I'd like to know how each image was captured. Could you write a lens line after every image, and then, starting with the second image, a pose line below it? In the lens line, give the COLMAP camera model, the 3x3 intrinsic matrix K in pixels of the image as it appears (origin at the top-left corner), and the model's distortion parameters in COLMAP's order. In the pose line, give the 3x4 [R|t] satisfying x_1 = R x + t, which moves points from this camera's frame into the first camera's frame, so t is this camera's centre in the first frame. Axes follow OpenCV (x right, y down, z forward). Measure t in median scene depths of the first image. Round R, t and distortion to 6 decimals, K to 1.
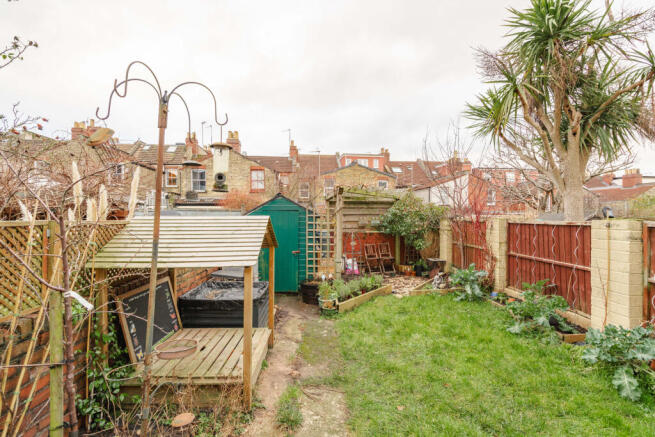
lens RADIAL K [[298.4, 0, 327.1], [0, 298.4, 216.4], [0, 0, 1]] dist [-0.006546, 0.003243]
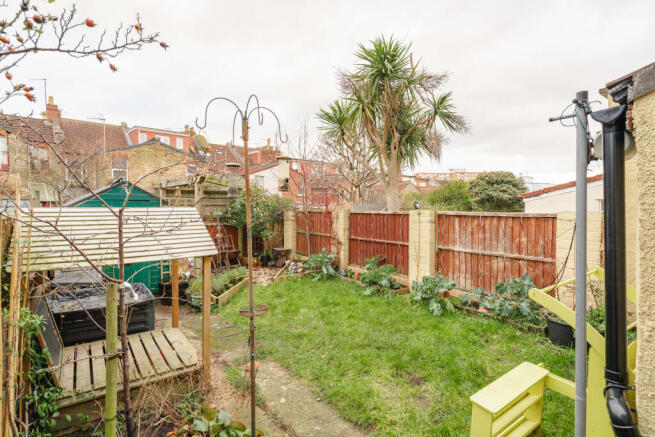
lens RADIAL K [[340.1, 0, 328.7], [0, 340.1, 214.2], [0, 0, 1]] dist [-0.002843, 0.002220]
pose [[0.820718, -0.011487, 0.571217, -0.290849], [-0.001061, 0.999765, 0.021630, -0.003249], [-0.571332, -0.018358, 0.820514, -0.110635]]
